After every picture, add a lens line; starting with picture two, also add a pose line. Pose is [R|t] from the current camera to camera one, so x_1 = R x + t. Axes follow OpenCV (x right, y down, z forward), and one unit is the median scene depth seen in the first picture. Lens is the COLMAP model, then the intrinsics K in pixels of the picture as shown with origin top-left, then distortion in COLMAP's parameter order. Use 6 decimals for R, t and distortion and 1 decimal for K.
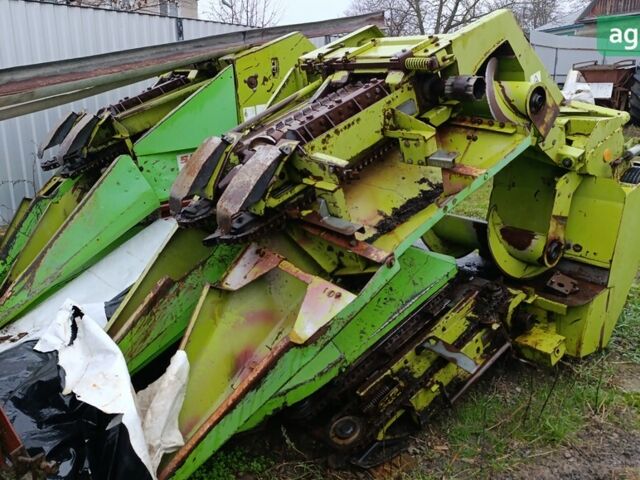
lens RADIAL K [[558.6, 0, 320.4], [0, 558.6, 240.0], [0, 0, 1]] dist [0.019077, 0.005043]
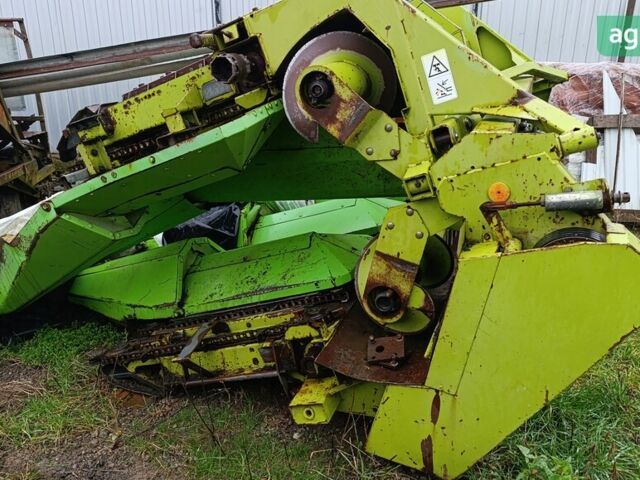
lens RADIAL K [[558.6, 0, 320.2], [0, 558.6, 239.7], [0, 0, 1]] dist [0.019077, 0.005043]
pose [[0.523237, 0.292723, -0.800335, 1.201505], [-0.246781, 0.950960, 0.186476, -0.221615], [0.815673, 0.099937, 0.569816, 0.657496]]
